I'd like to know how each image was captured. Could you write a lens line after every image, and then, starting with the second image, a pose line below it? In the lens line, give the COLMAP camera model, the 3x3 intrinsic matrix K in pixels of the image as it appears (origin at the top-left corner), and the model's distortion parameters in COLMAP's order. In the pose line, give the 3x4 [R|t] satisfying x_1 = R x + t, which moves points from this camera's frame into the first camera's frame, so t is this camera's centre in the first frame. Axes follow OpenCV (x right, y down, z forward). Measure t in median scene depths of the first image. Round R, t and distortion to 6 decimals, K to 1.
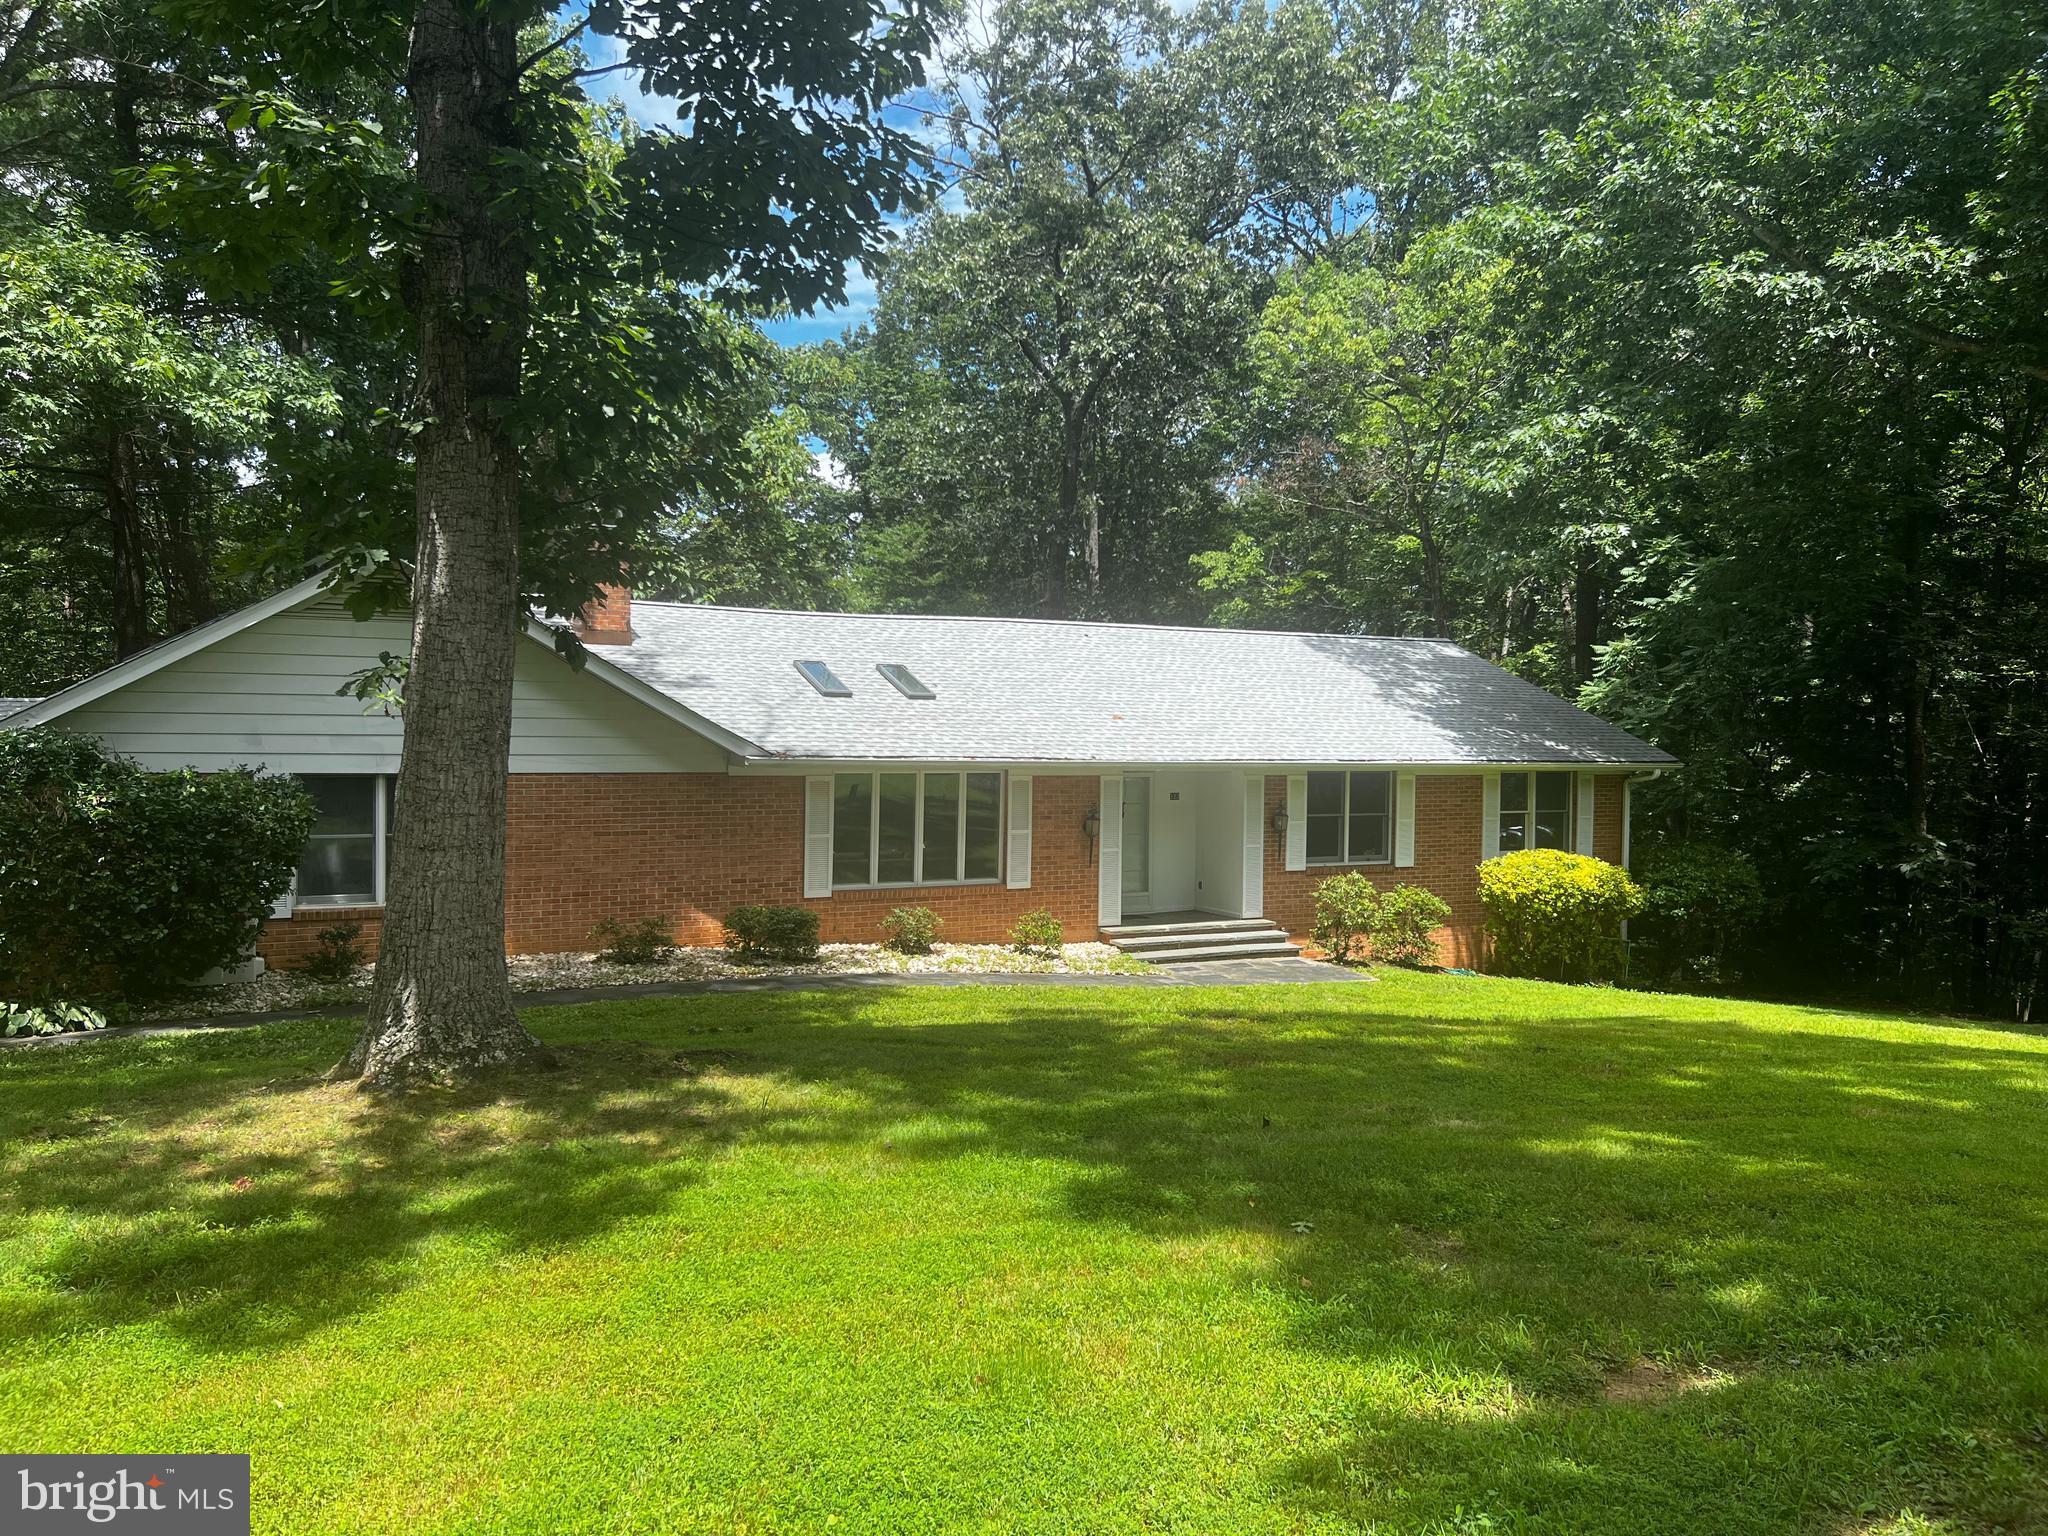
lens RADIAL K [[1547.8, 0, 1017.5], [0, 1547.8, 772.8], [0, 0, 1]] dist [0.068134, -0.020026]
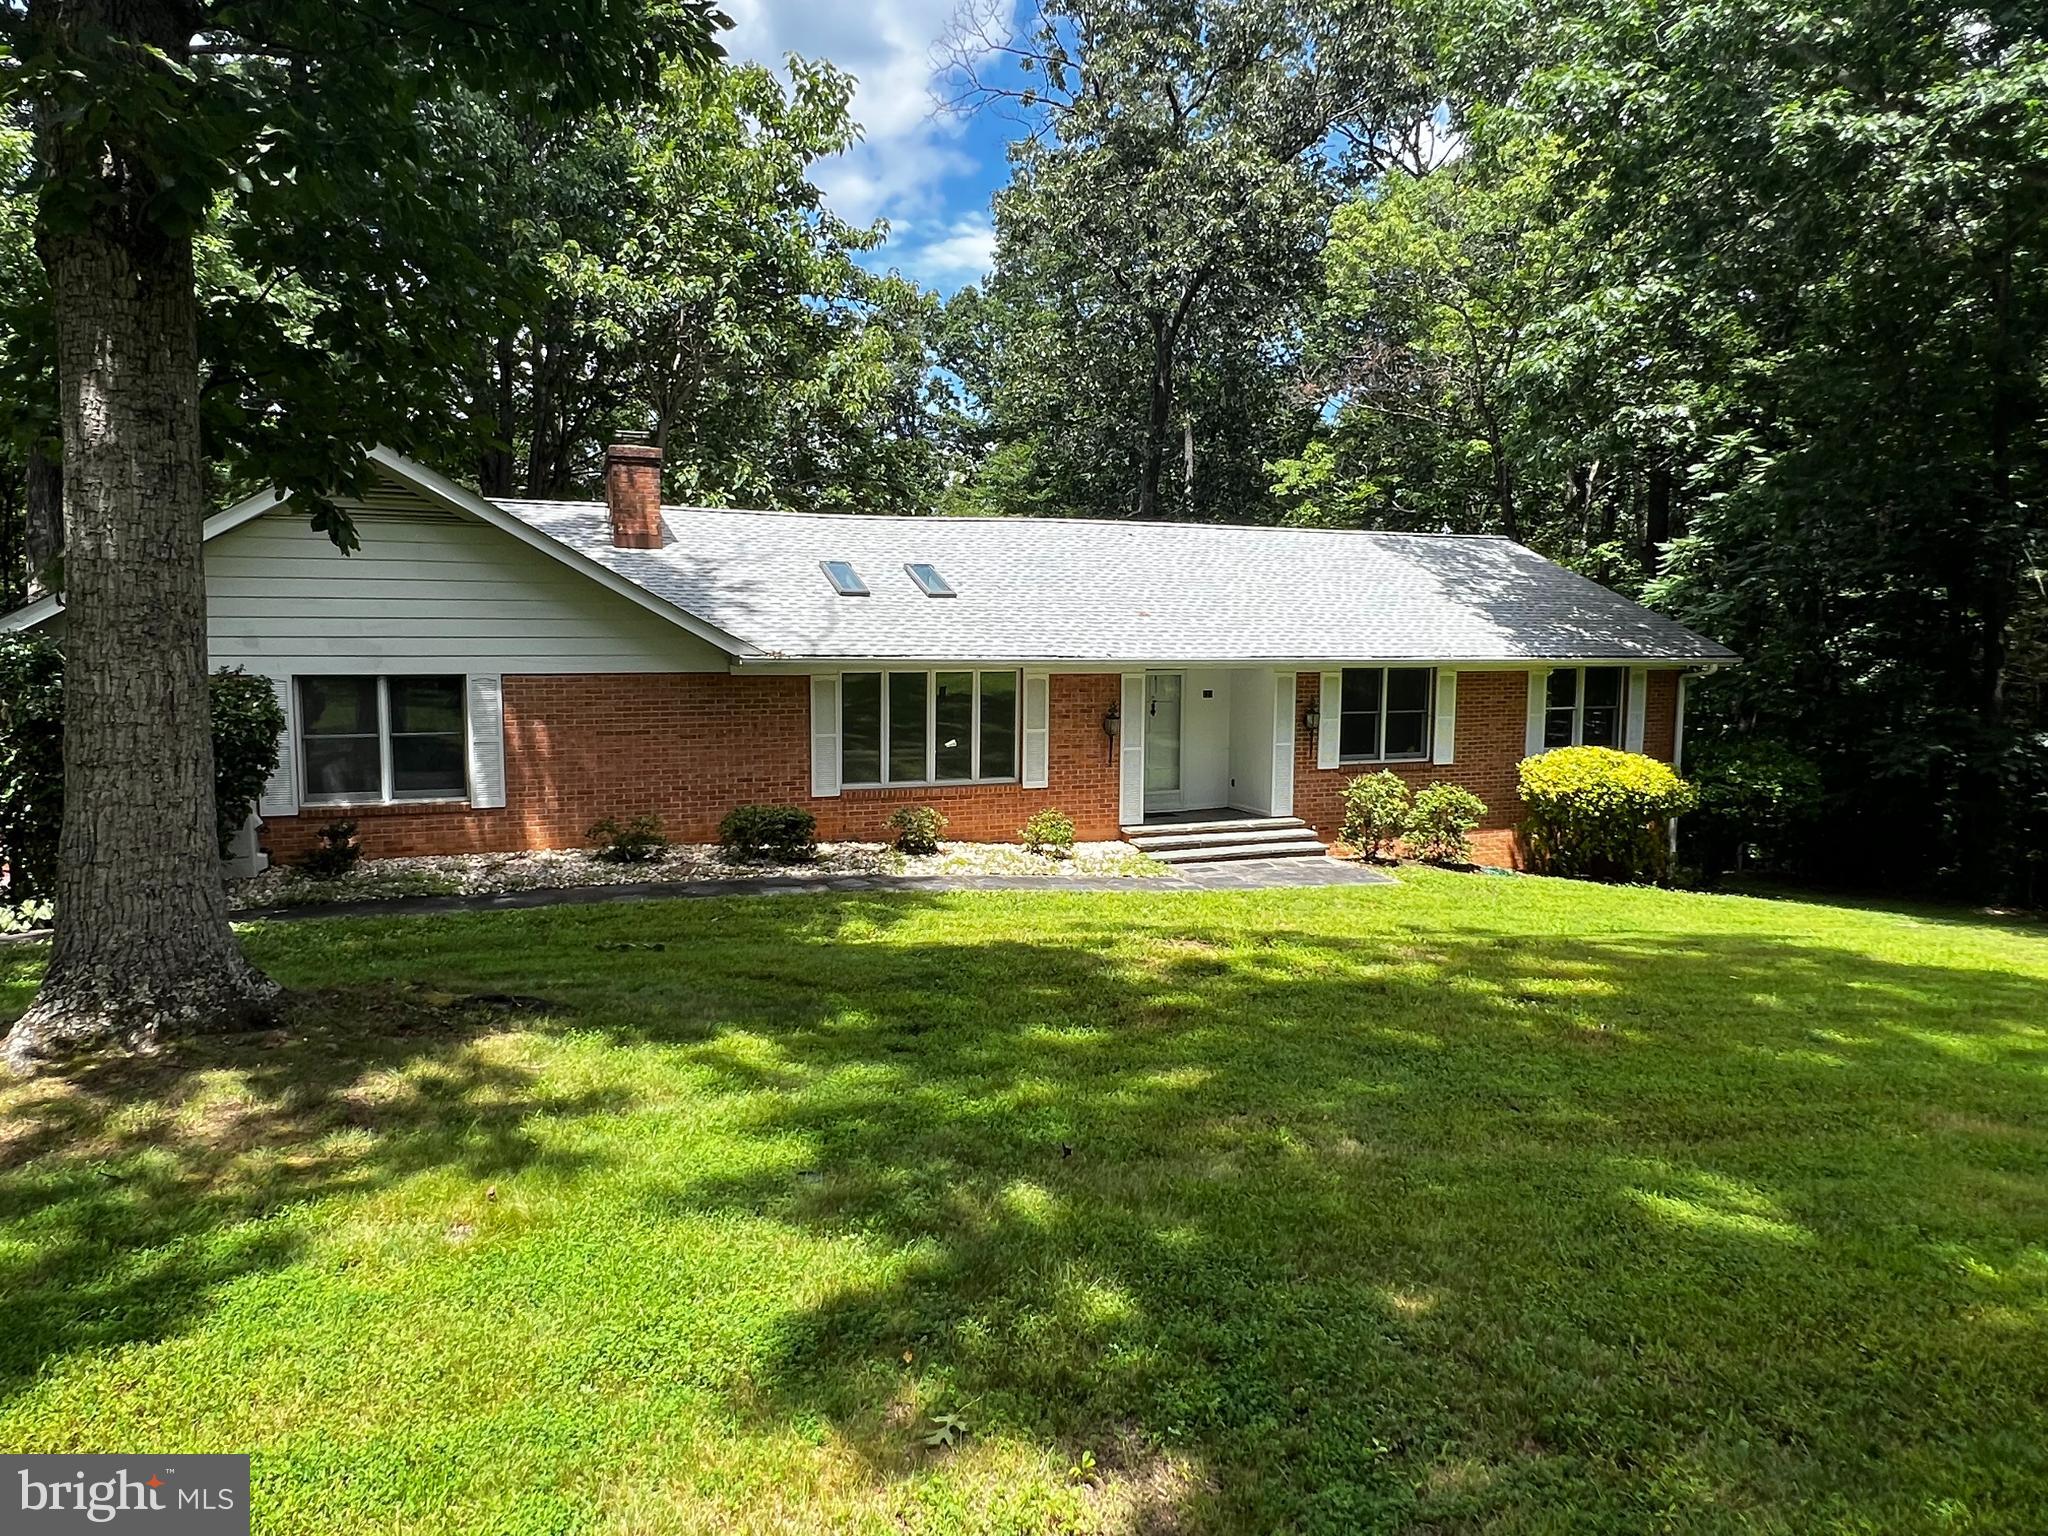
lens RADIAL K [[1269.4, 0, 1023.2], [0, 1269.4, 769.1], [0, 0, 1]] dist [-0.005494, 0.016504]
pose [[0.992387, 0.004250, -0.123089, 0.084775], [0.005108, 0.997124, 0.075618, 0.000890], [0.123056, -0.075671, 0.989511, 0.170284]]
